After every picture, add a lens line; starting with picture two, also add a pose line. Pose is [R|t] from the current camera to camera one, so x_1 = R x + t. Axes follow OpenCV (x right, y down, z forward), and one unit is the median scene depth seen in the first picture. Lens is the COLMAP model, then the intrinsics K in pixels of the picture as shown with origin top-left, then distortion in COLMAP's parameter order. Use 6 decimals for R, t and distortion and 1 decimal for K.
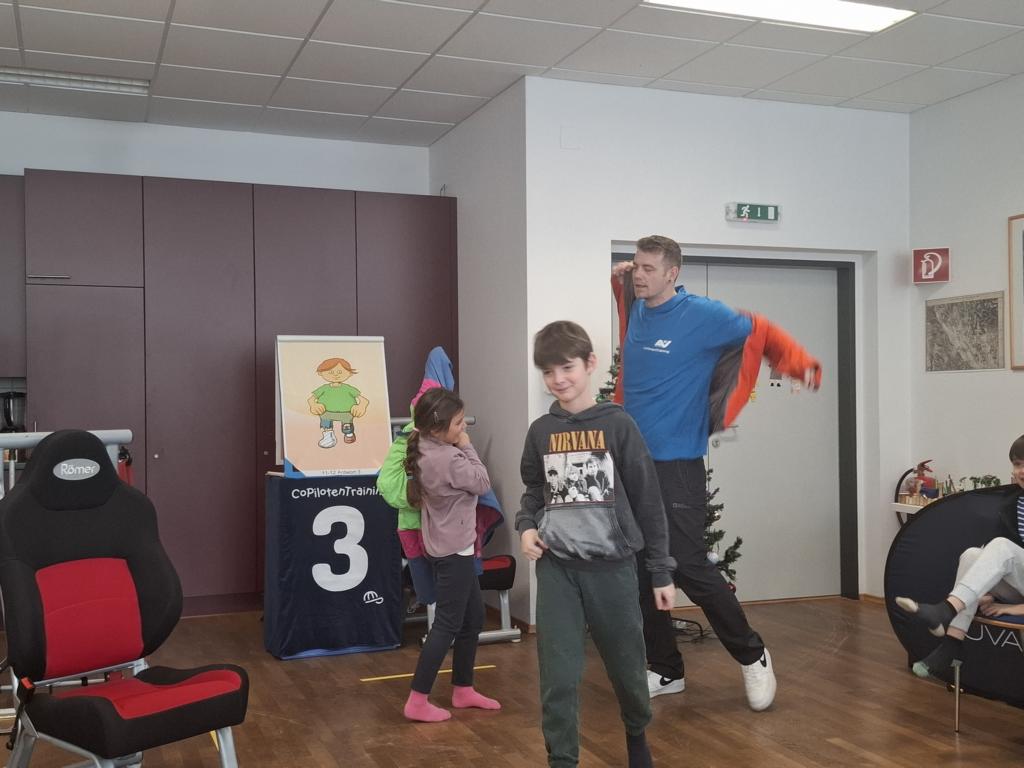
lens RADIAL K [[1058.0, 0, 512.0], [0, 1058.0, 384.0], [0, 0, 1]] dist [0.190442, -0.485635]
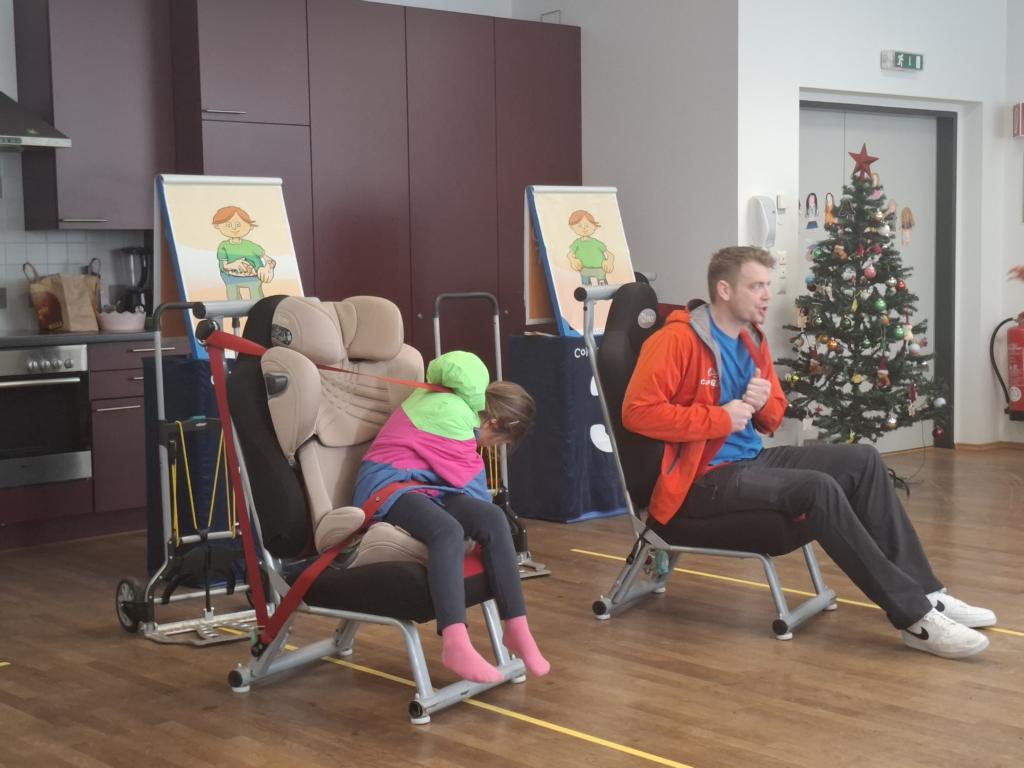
lens RADIAL K [[1576.5, 0, 512.0], [0, 1576.5, 384.0], [0, 0, 1]] dist [0.117482, -0.173946]
pose [[0.929627, -0.037075, 0.366632, -0.656610], [0.003990, 0.995880, 0.090591, 0.001571], [-0.368480, -0.082753, 0.925945, -0.248903]]
